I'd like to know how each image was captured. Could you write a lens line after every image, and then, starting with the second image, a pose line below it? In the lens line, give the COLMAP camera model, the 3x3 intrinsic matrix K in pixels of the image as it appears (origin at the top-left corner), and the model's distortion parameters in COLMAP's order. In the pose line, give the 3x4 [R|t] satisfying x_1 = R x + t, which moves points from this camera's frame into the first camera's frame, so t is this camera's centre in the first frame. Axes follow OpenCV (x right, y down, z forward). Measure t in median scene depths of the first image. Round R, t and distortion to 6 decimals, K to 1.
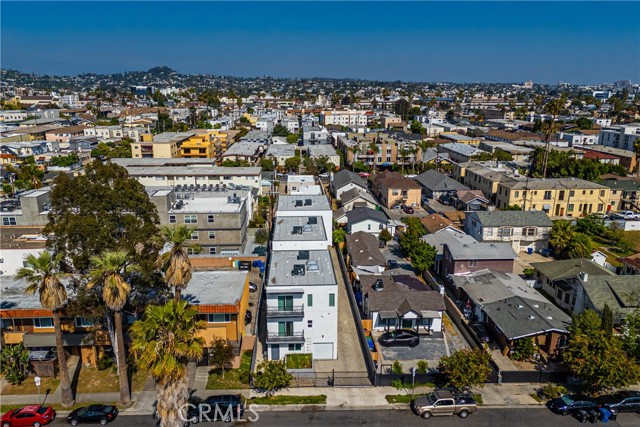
lens RADIAL K [[474.3, 0, 320.5], [0, 474.3, 233.3], [0, 0, 1]] dist [0.074471, -0.066090]
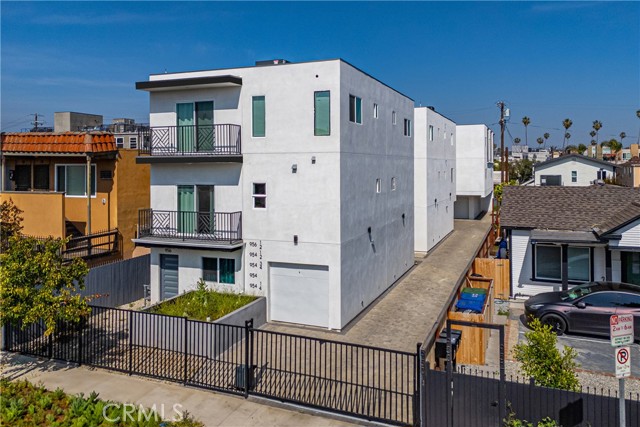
lens RADIAL K [[476.6, 0, 337.9], [0, 476.6, 215.3], [0, 0, 1]] dist [0.011737, -0.000480]
pose [[0.918579, 0.040778, -0.393128, 0.148976], [-0.117986, 0.977602, -0.174282, 0.246479], [0.377216, 0.206475, 0.902816, 0.714185]]
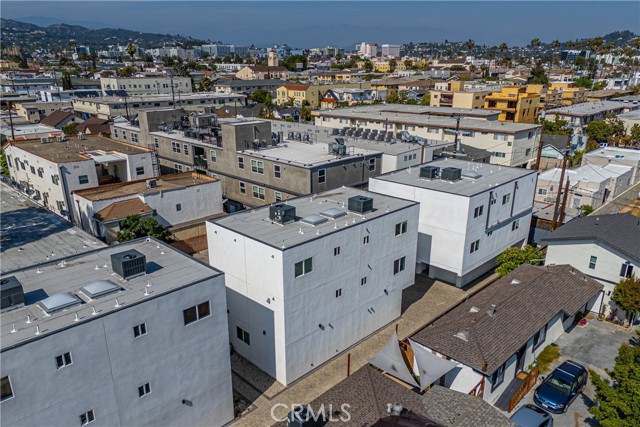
lens RADIAL K [[474.3, 0, 320.5], [0, 474.3, 233.3], [0, 0, 1]] dist [0.074471, -0.066090]
pose [[0.670619, 0.248311, -0.699008, 0.383741], [-0.211166, 0.967227, 0.141002, -0.076825], [0.711111, 0.053048, 0.701075, 0.914898]]
